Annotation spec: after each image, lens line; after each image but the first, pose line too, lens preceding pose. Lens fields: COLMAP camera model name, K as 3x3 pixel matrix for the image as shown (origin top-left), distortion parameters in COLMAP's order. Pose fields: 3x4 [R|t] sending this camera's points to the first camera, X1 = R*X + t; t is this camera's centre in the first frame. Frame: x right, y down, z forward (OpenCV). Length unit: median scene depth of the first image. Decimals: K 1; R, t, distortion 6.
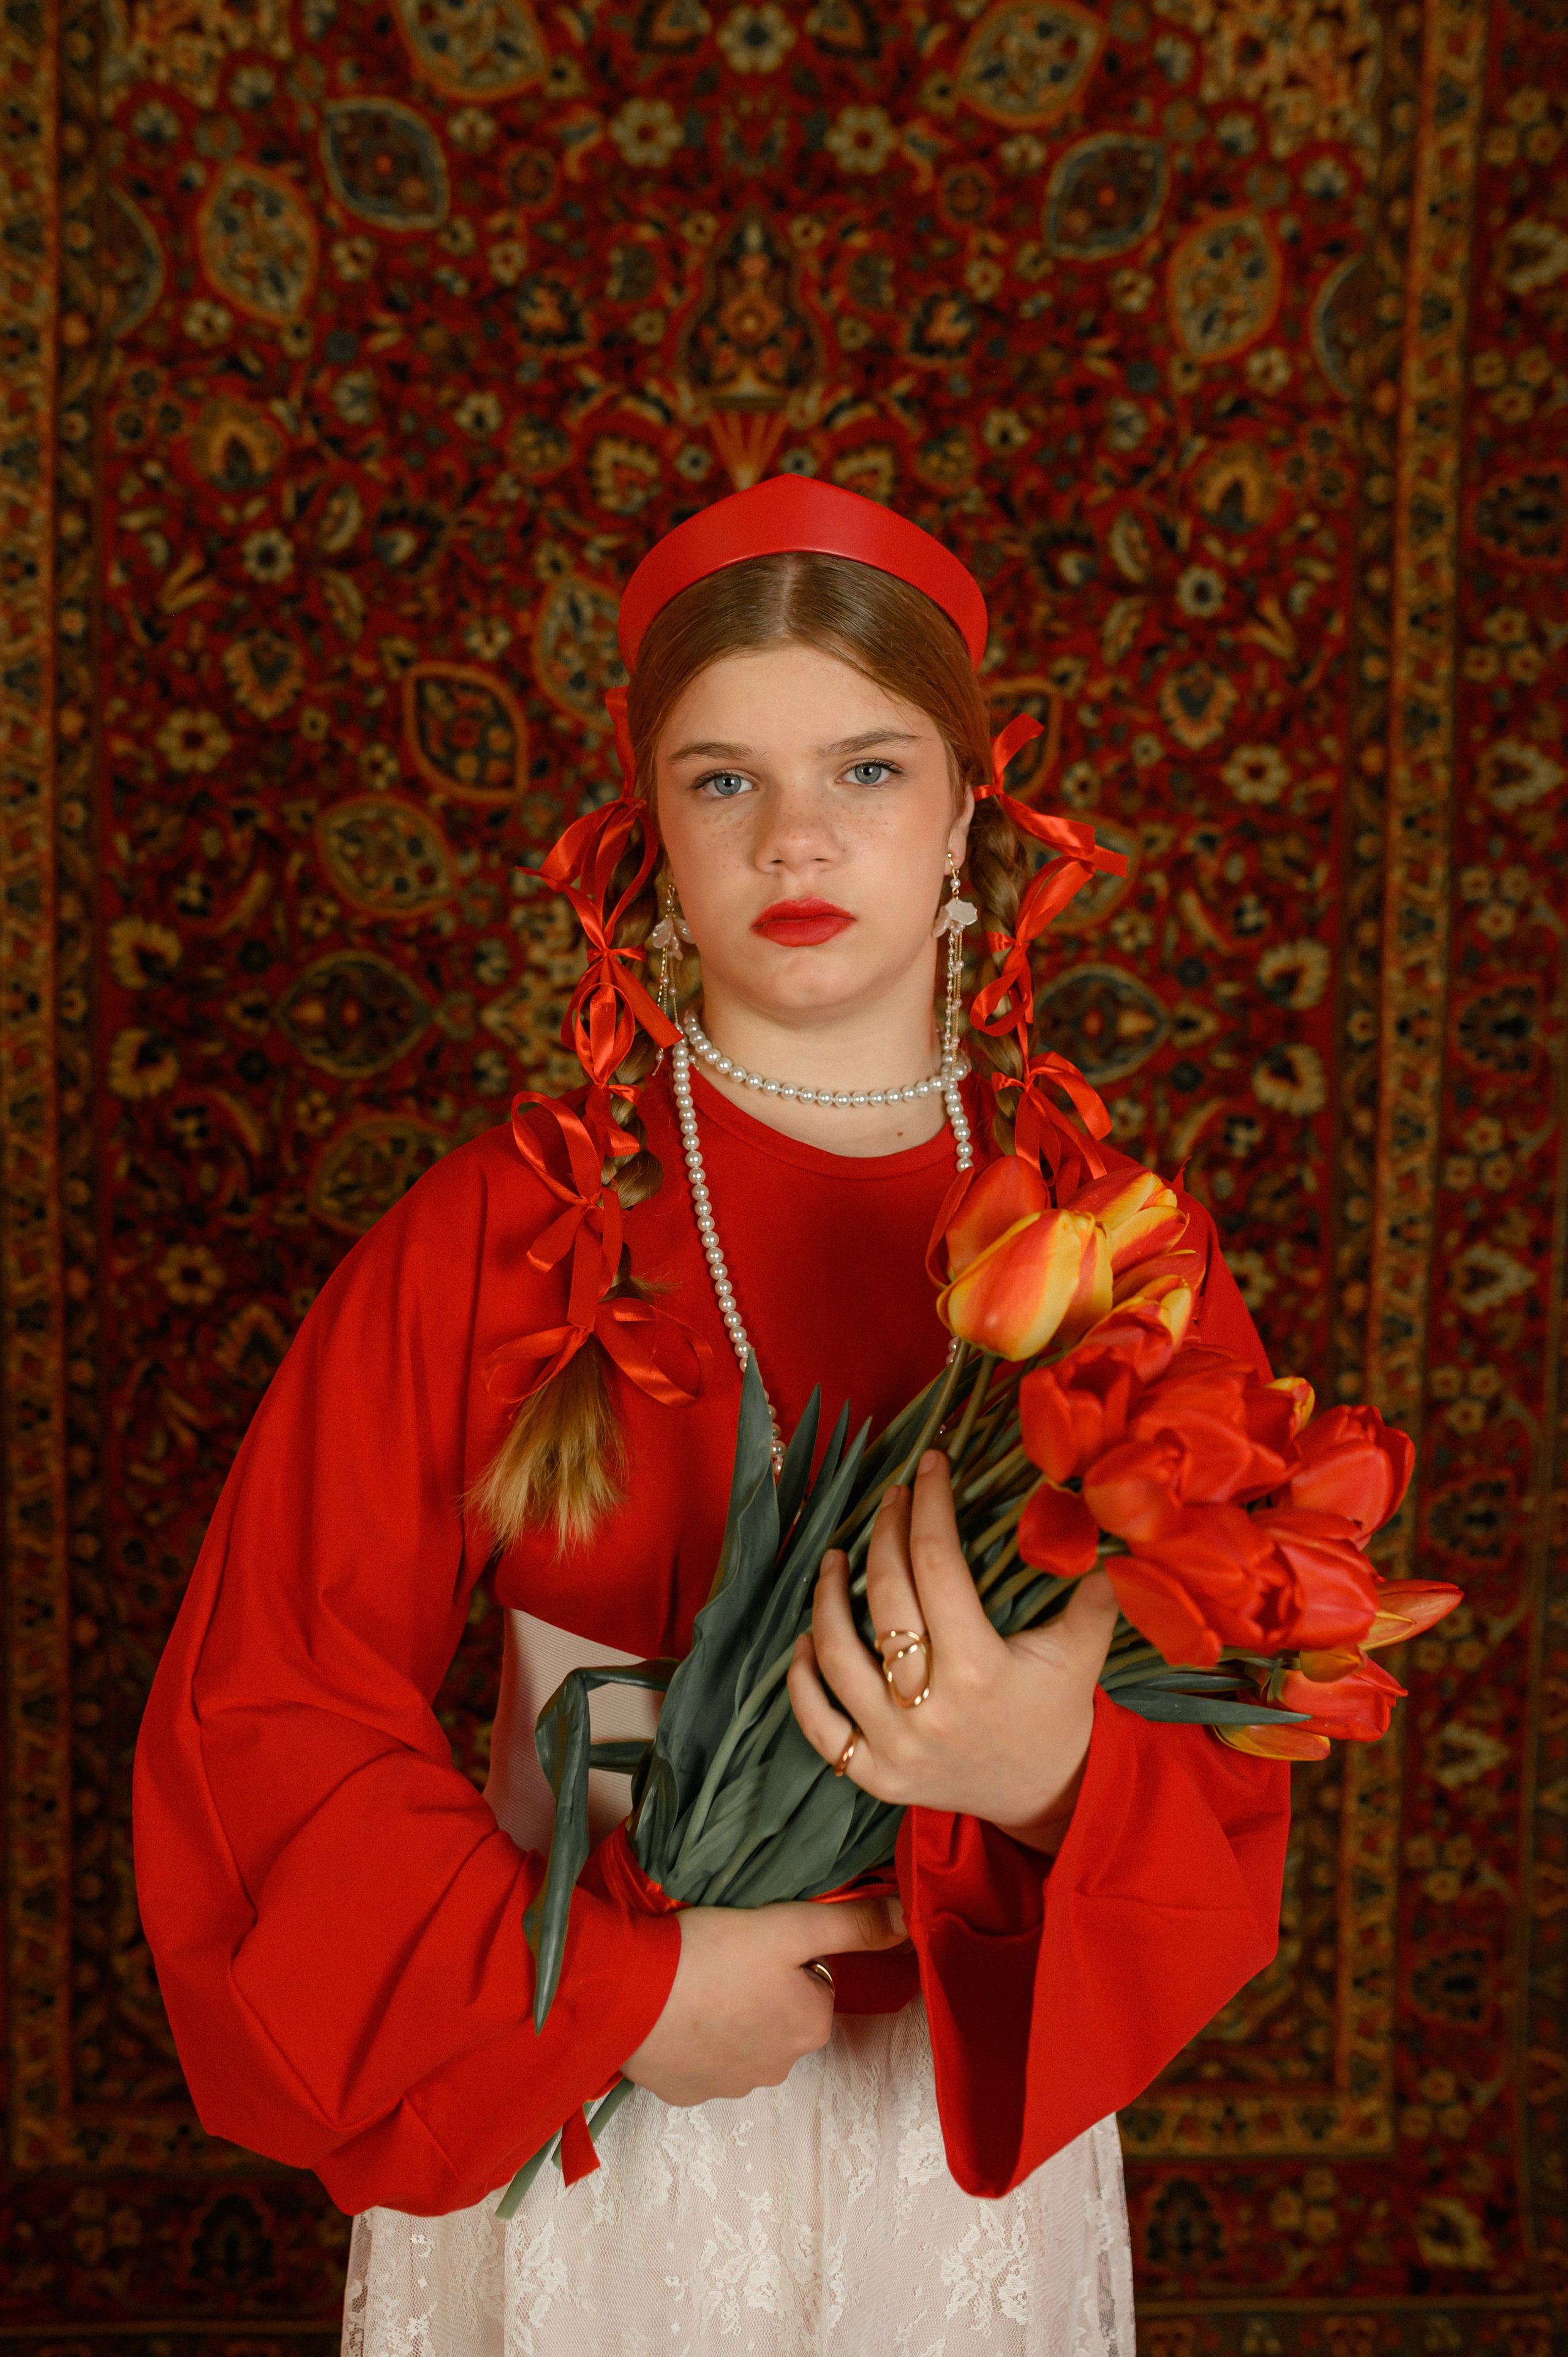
lens RADIAL K [[2434.4, 0, 790.5], [0, 2434.4, 1082.6], [0, 0, 1]] dist [-0.025941, 0.000000]
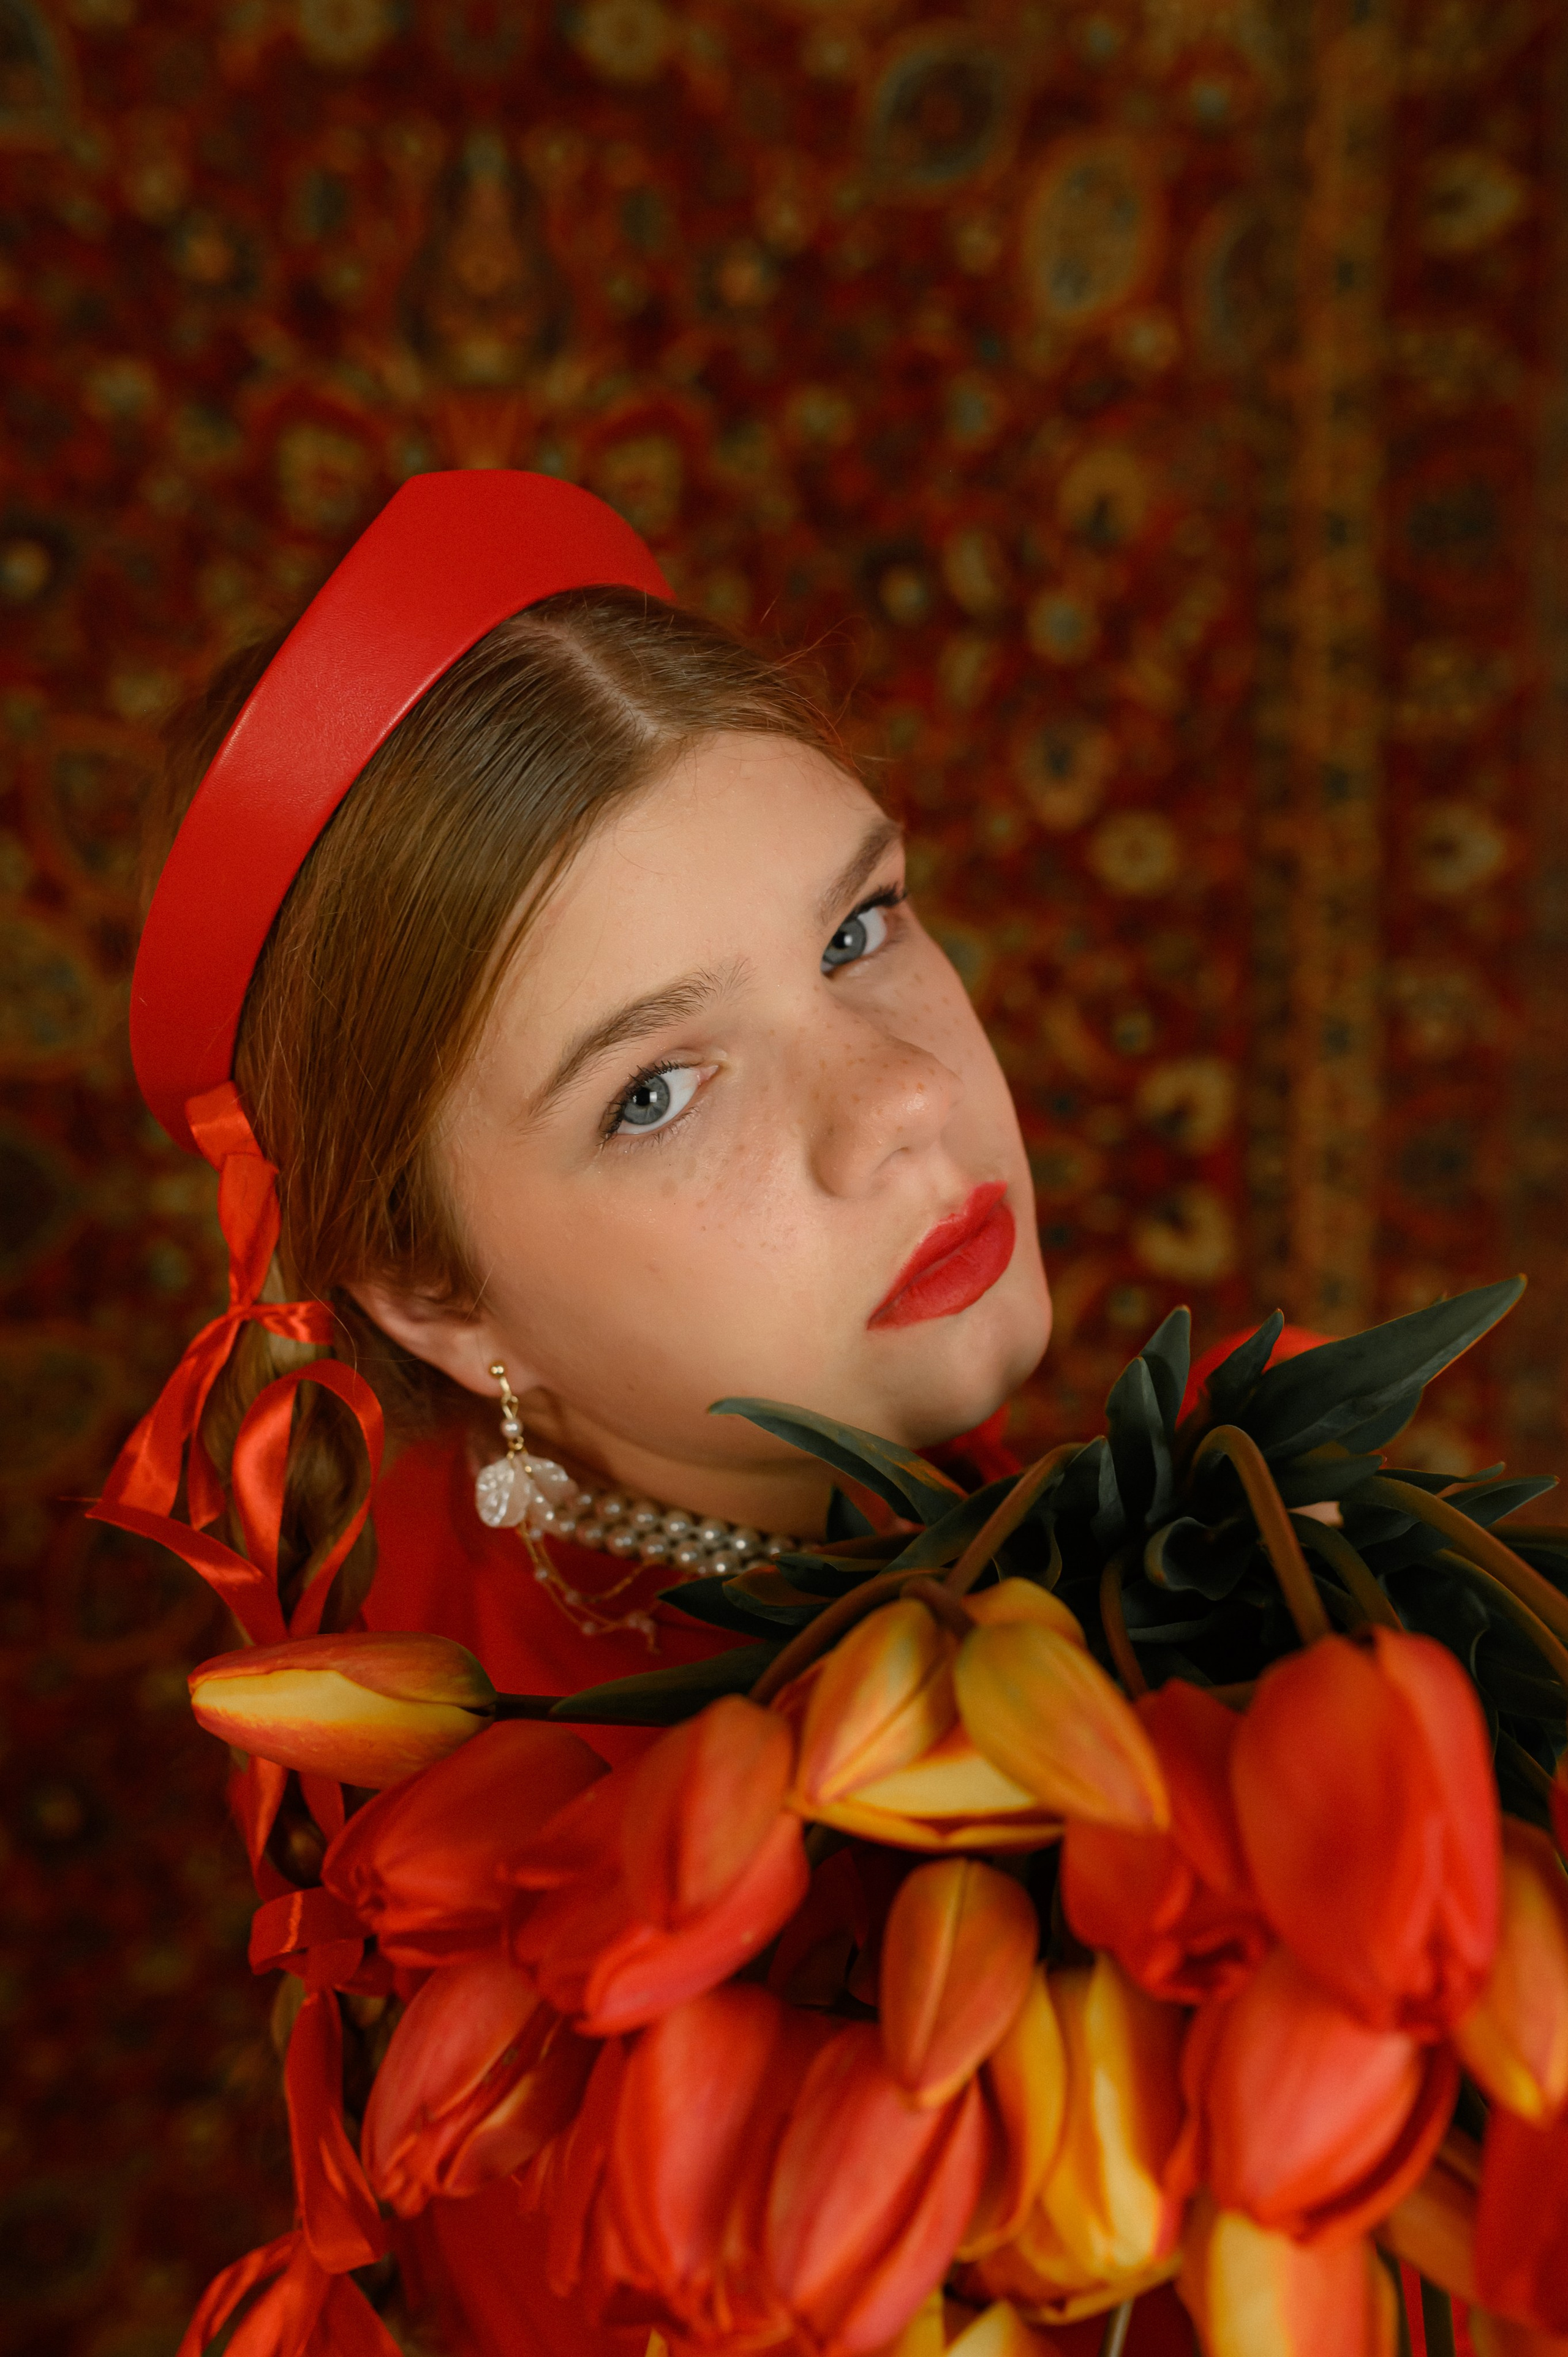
lens RADIAL K [[2434.4, 0, 765.7], [0, 2434.4, 1158.1], [0, 0, 1]] dist [-0.025941, 0.000000]
pose [[0.991579, -0.032751, 0.125295, -0.032641], [0.030090, 0.999281, 0.023075, -0.050343], [-0.125961, -0.019110, 0.991851, 0.226982]]
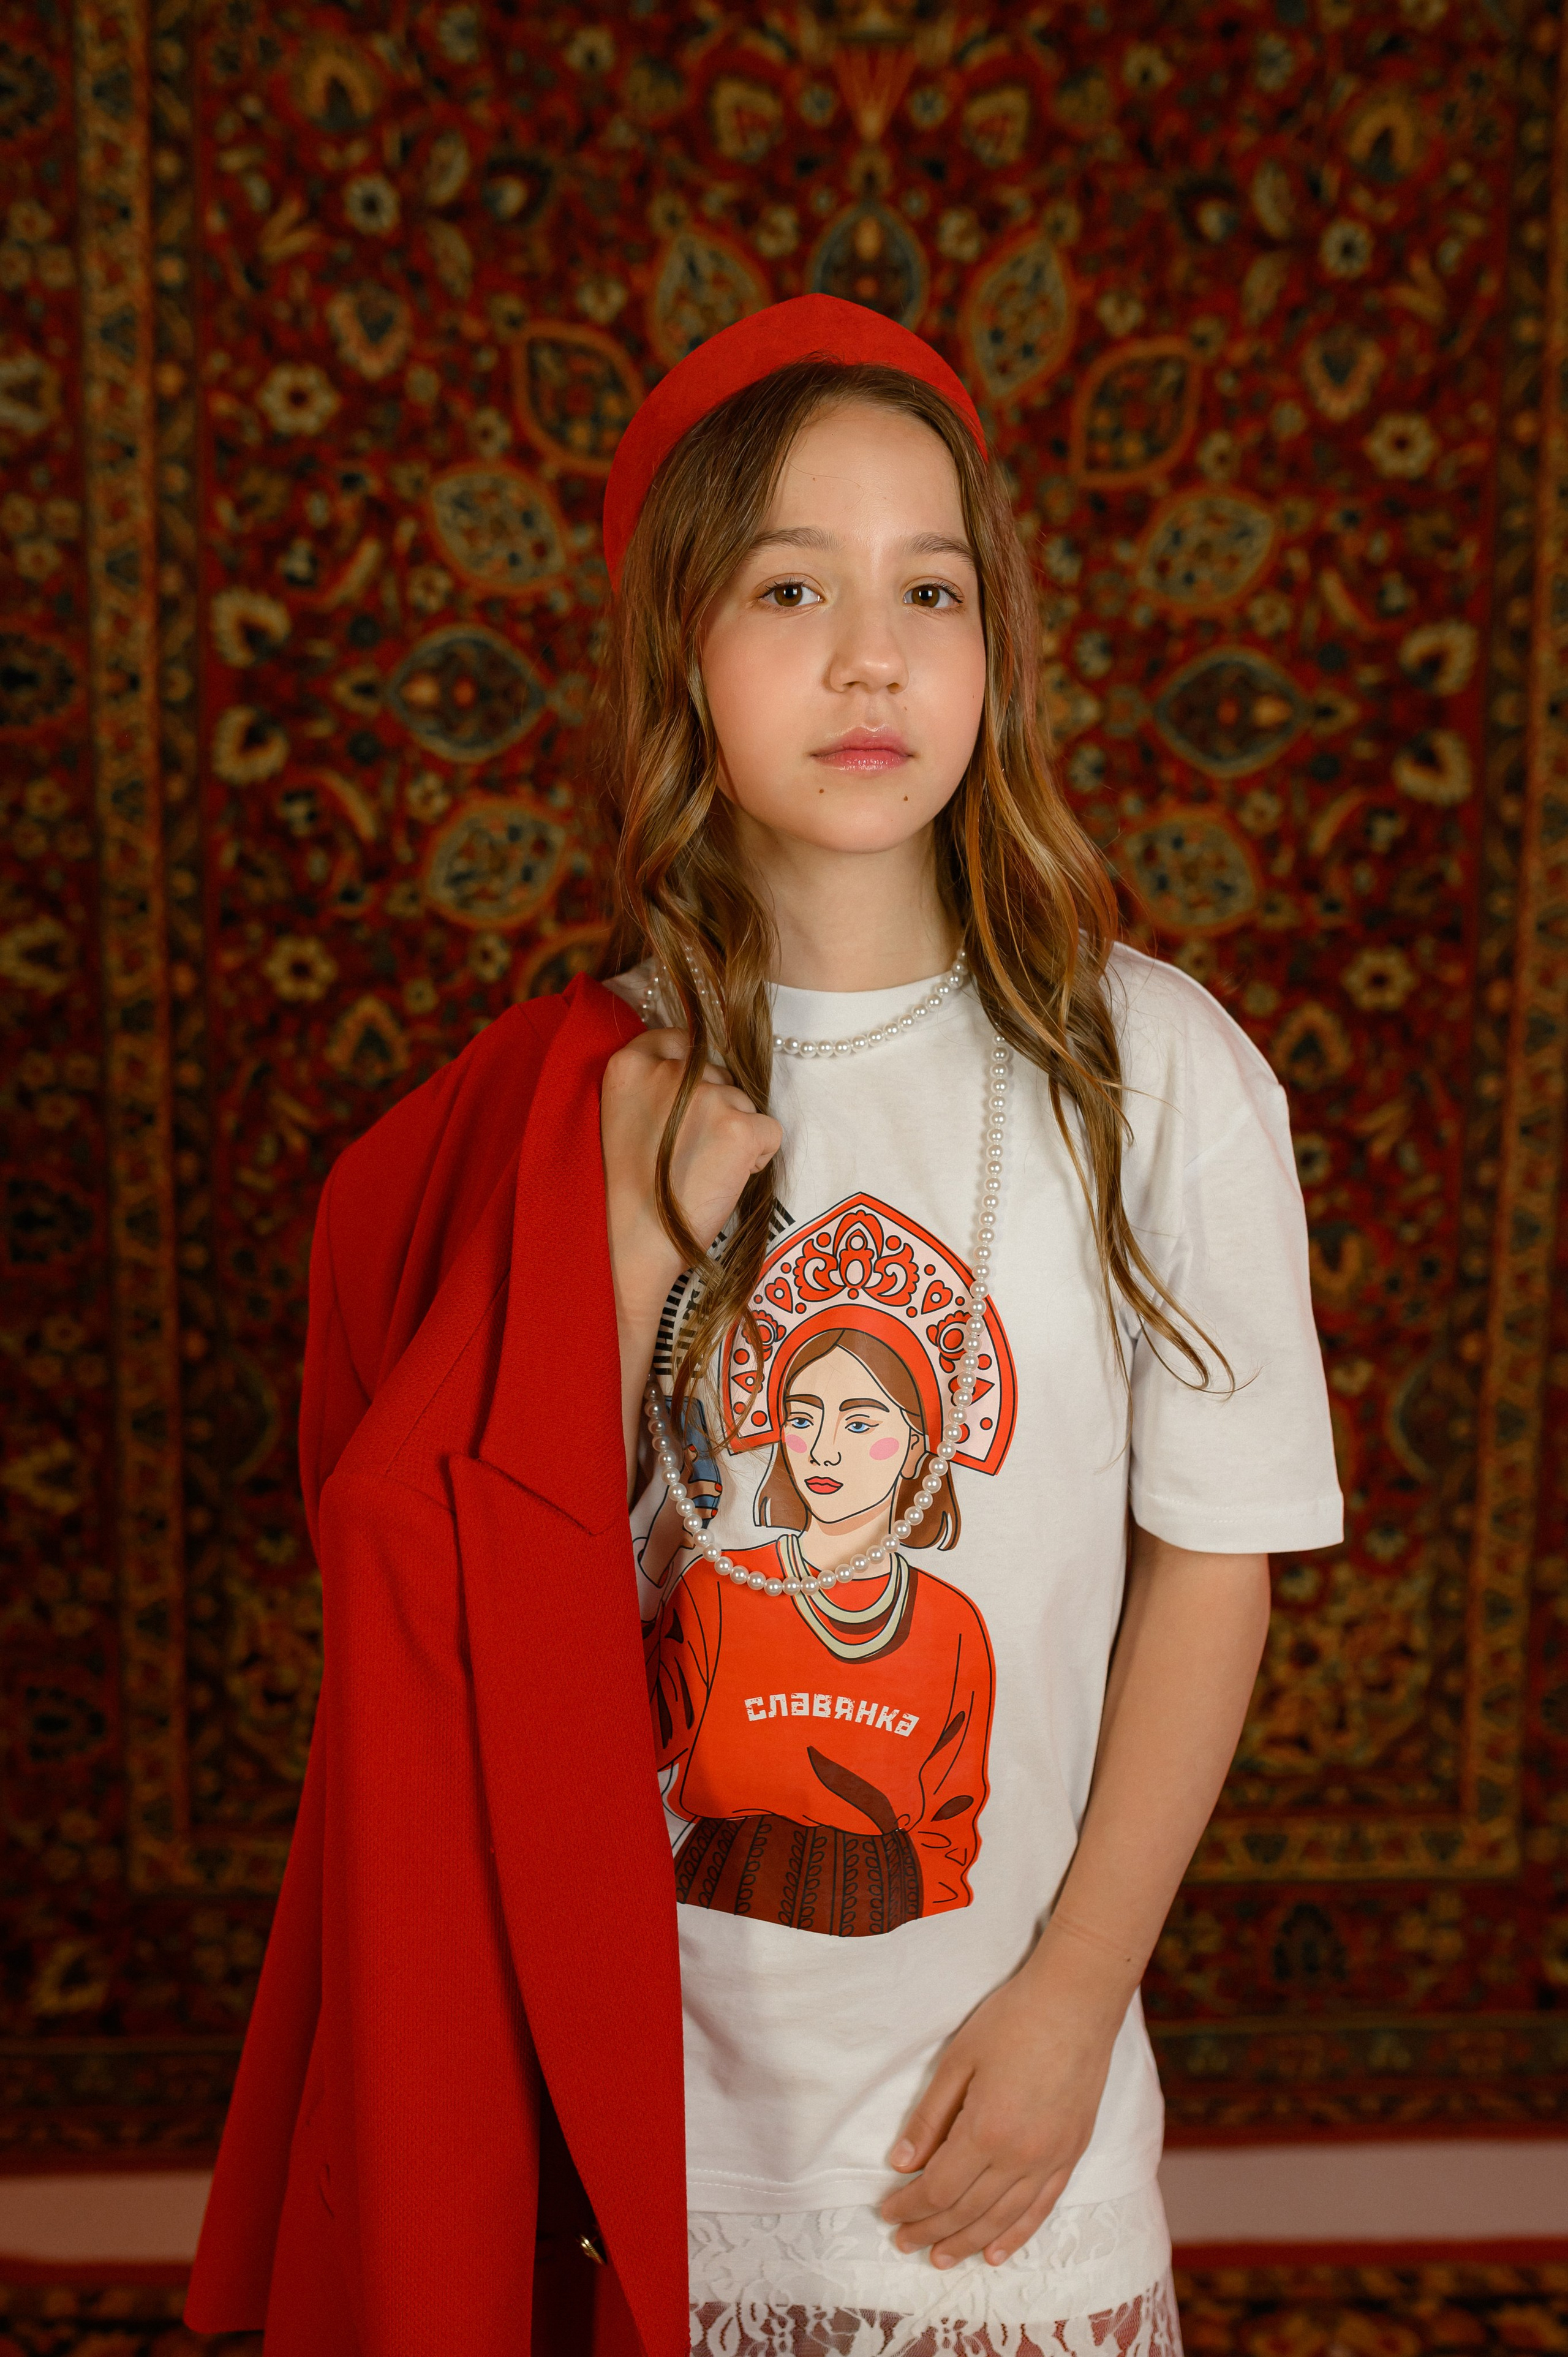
lens RADIAL K [[2434.4, 0, 737.3], [0, 2434.4, 1217.9], [0, 0, 1]] dist [-0.025941, 0.000000]
pose [[0.999952, -0.006405, -0.007394, -0.065693], [0.006886, 0.997733, 0.066950, 0.112510], [0.006948, -0.066998, 0.997729, 0.028965]]
